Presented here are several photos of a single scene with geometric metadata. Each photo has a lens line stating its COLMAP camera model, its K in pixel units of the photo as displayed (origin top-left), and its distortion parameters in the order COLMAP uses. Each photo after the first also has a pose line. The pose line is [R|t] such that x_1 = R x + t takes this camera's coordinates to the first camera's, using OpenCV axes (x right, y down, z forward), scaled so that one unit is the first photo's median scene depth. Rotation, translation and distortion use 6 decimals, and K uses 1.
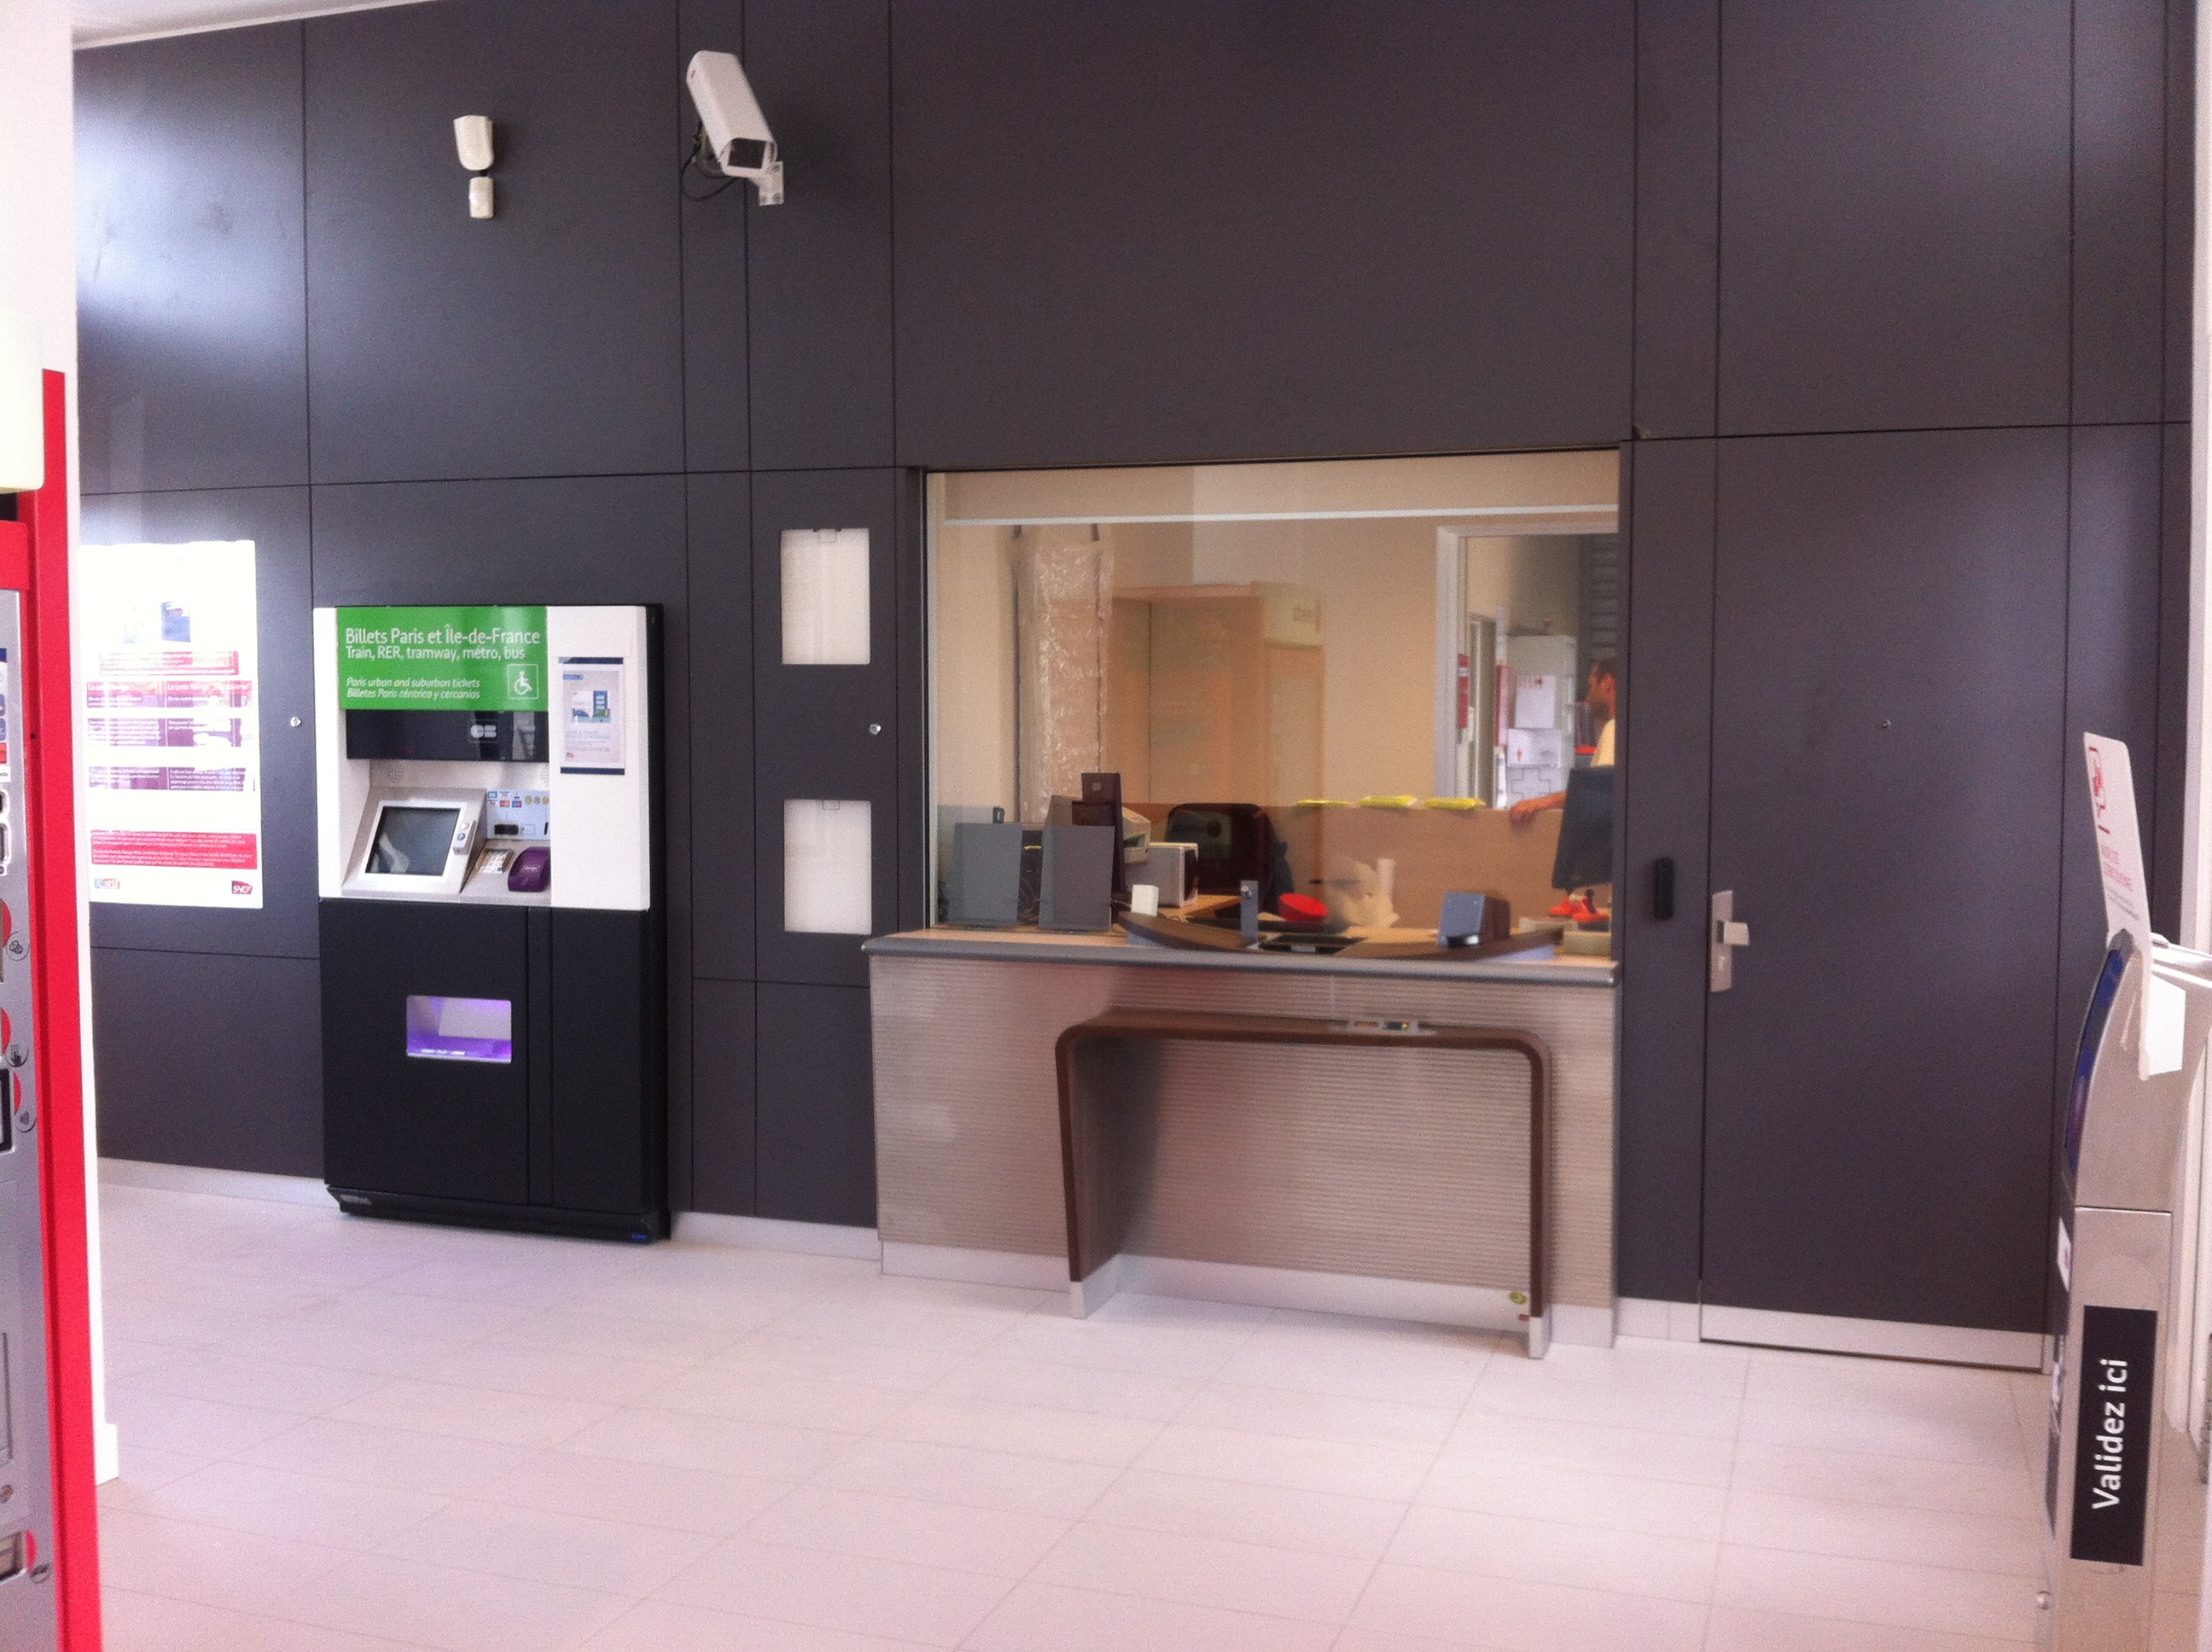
lens RADIAL K [[2090.2, 0, 1106.6], [0, 2090.2, 825.9], [0, 0, 1]] dist [0.021542, 0.000000]
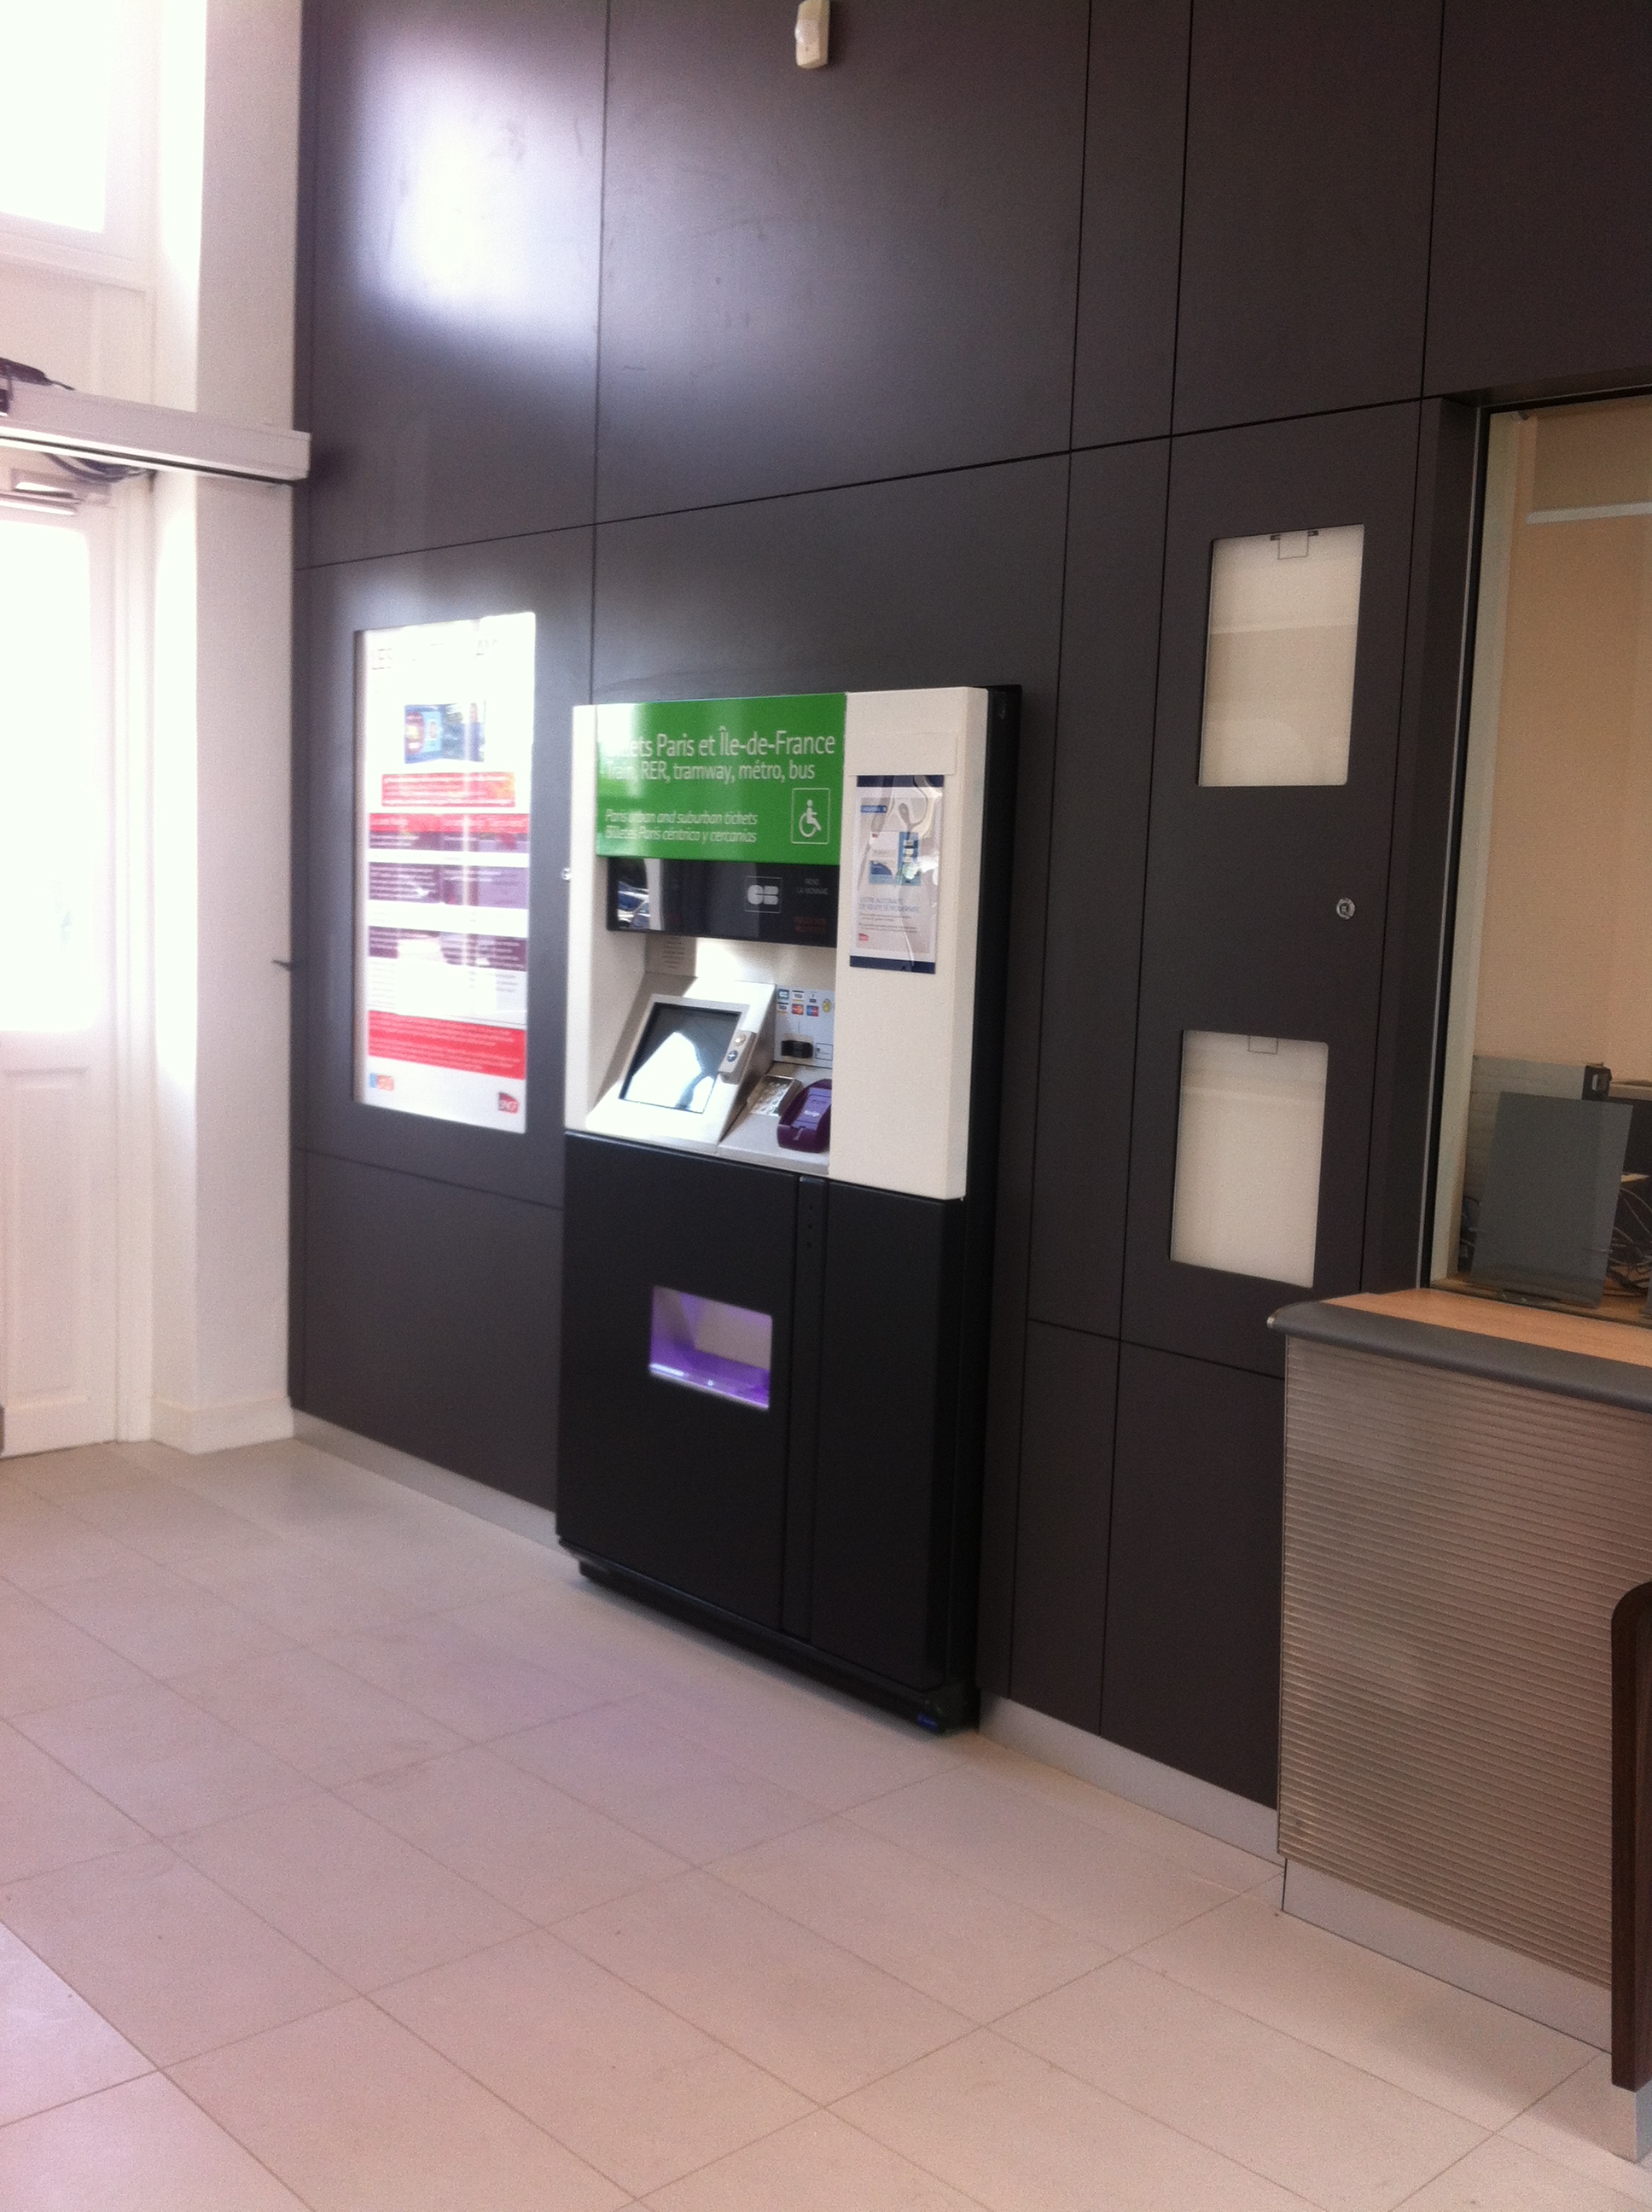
lens RADIAL K [[2090.2, 0, 853.0], [0, 2090.2, 1142.7], [0, 0, 1]] dist [0.021542, 0.000000]
pose [[0.882013, 0.086734, -0.463174, 0.030252], [-0.059640, 0.995558, 0.072857, -0.018010], [0.467436, -0.036637, 0.883267, 0.453584]]
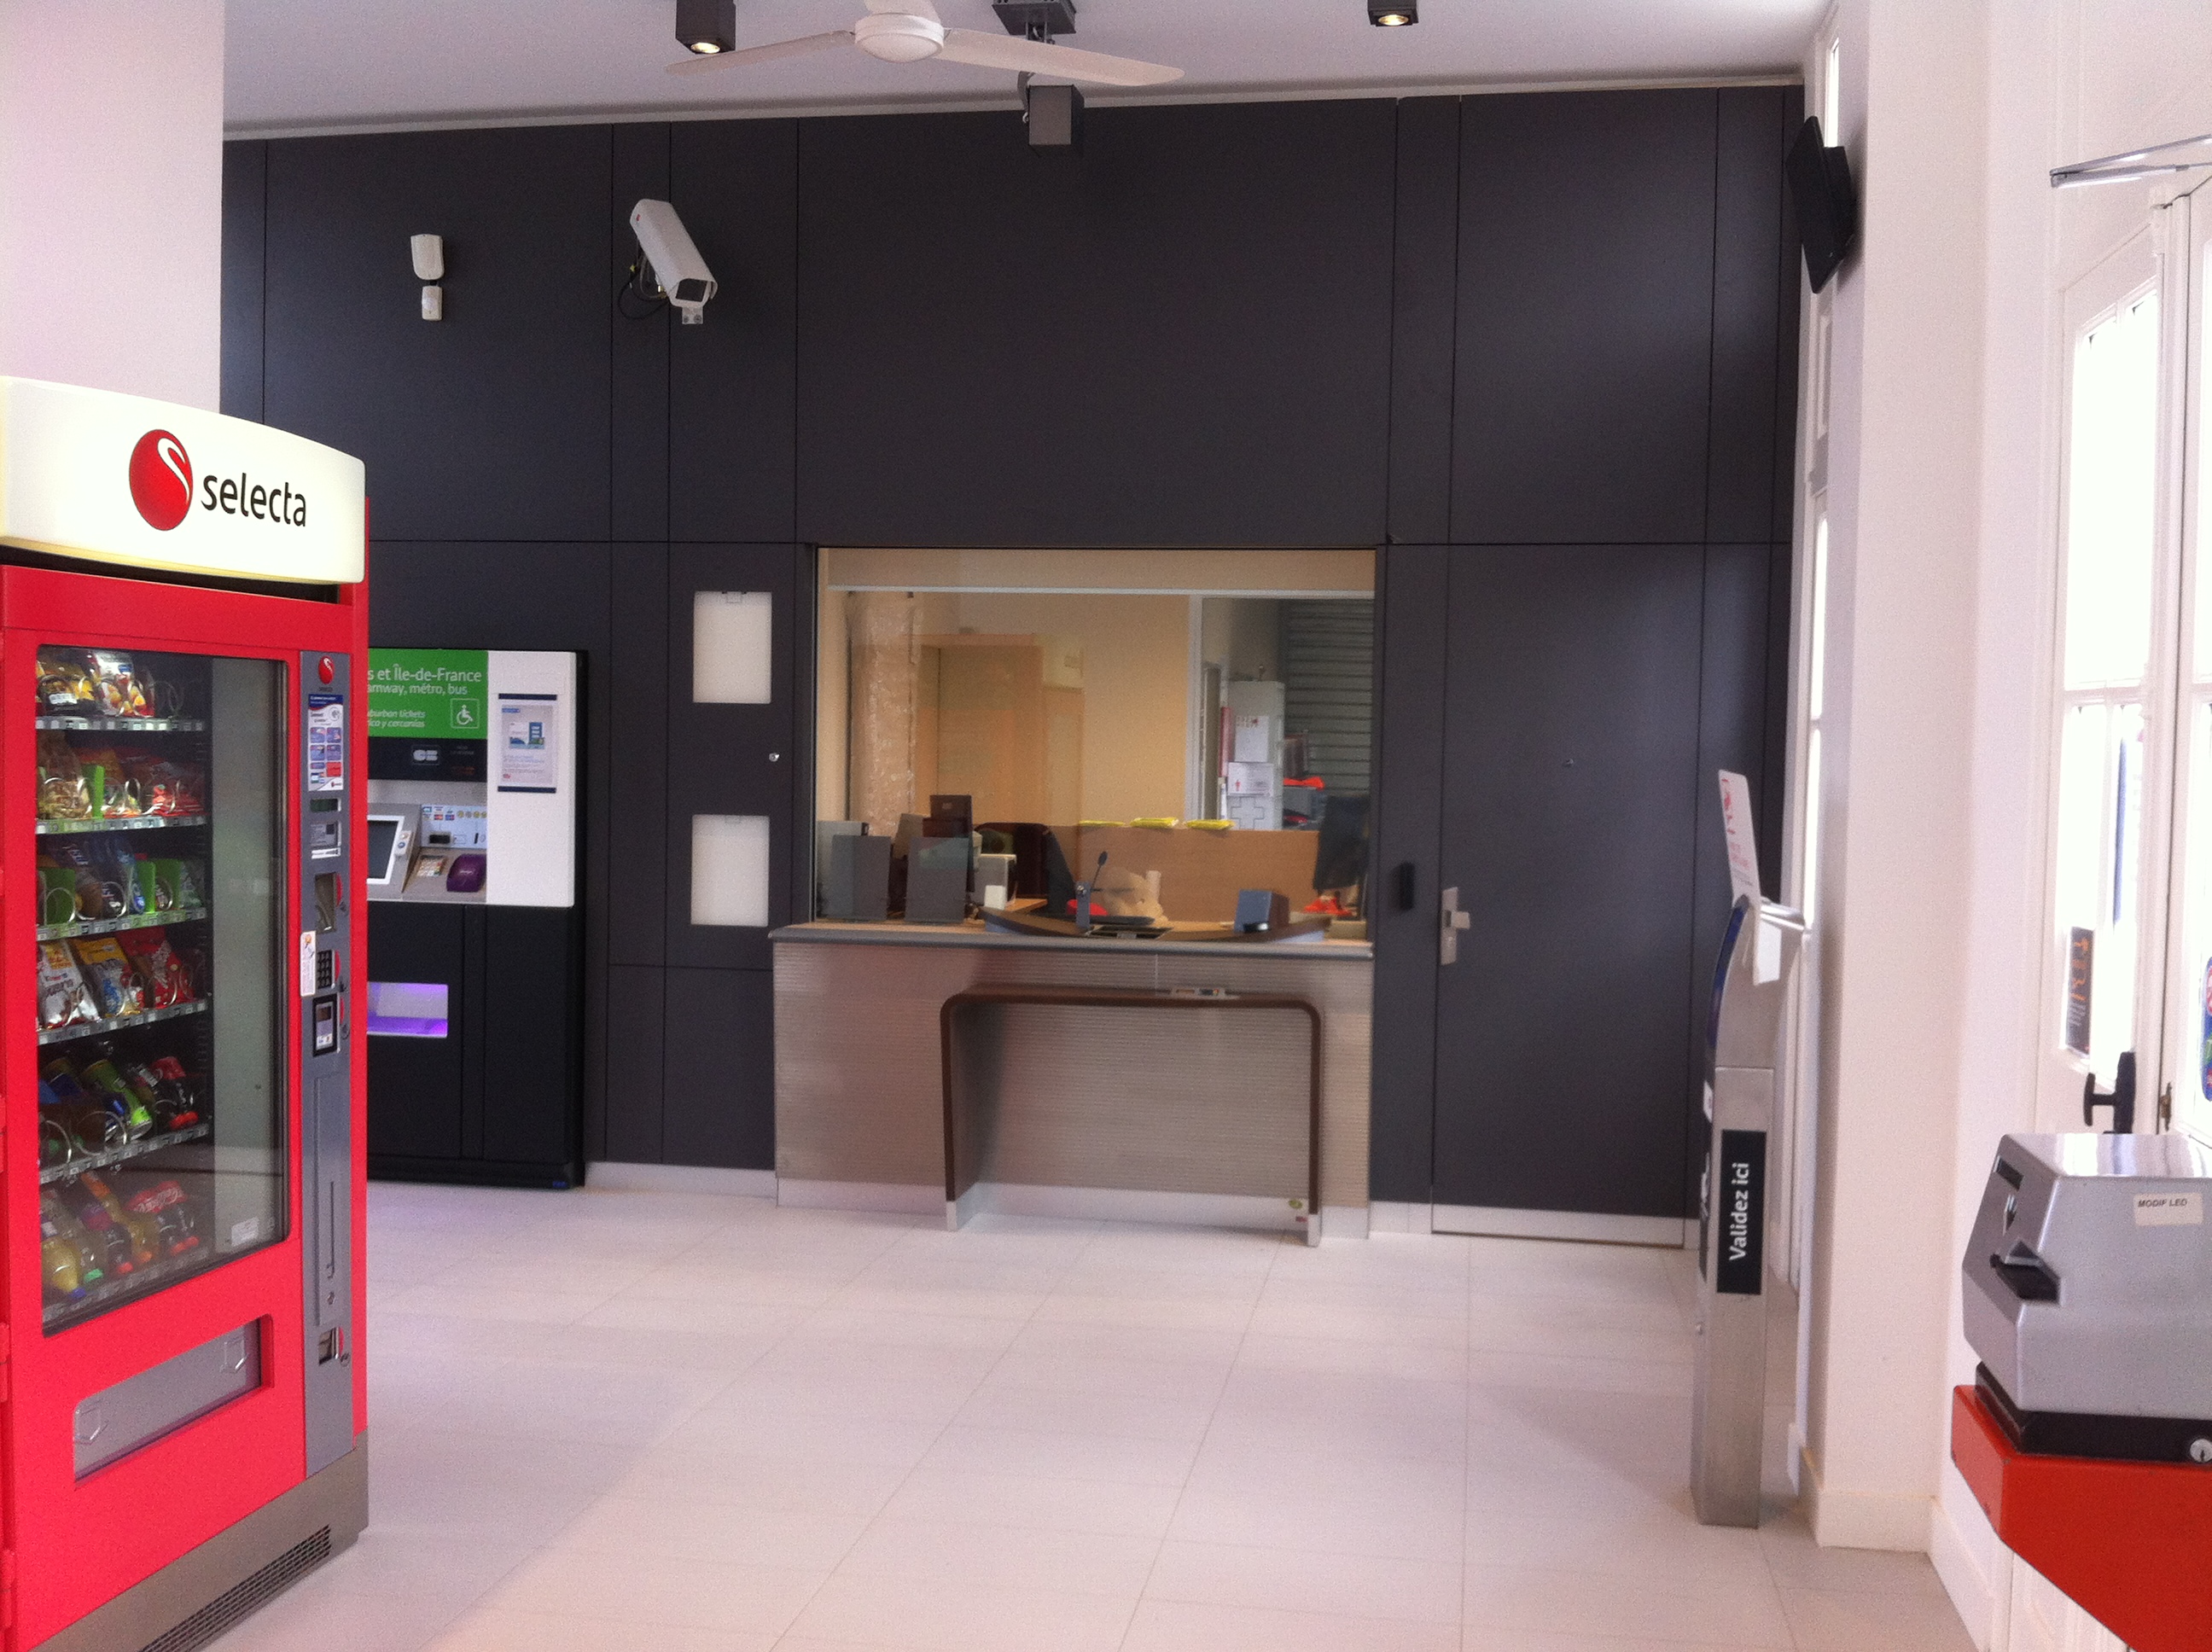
lens RADIAL K [[2090.2, 0, 1109.1], [0, 2090.2, 822.4], [0, 0, 1]] dist [0.021542, 0.000000]
pose [[0.985480, 0.005973, 0.169688, -0.121224], [-0.003200, 0.999857, -0.016611, 0.011012], [-0.169763, 0.015826, 0.985358, -0.223322]]
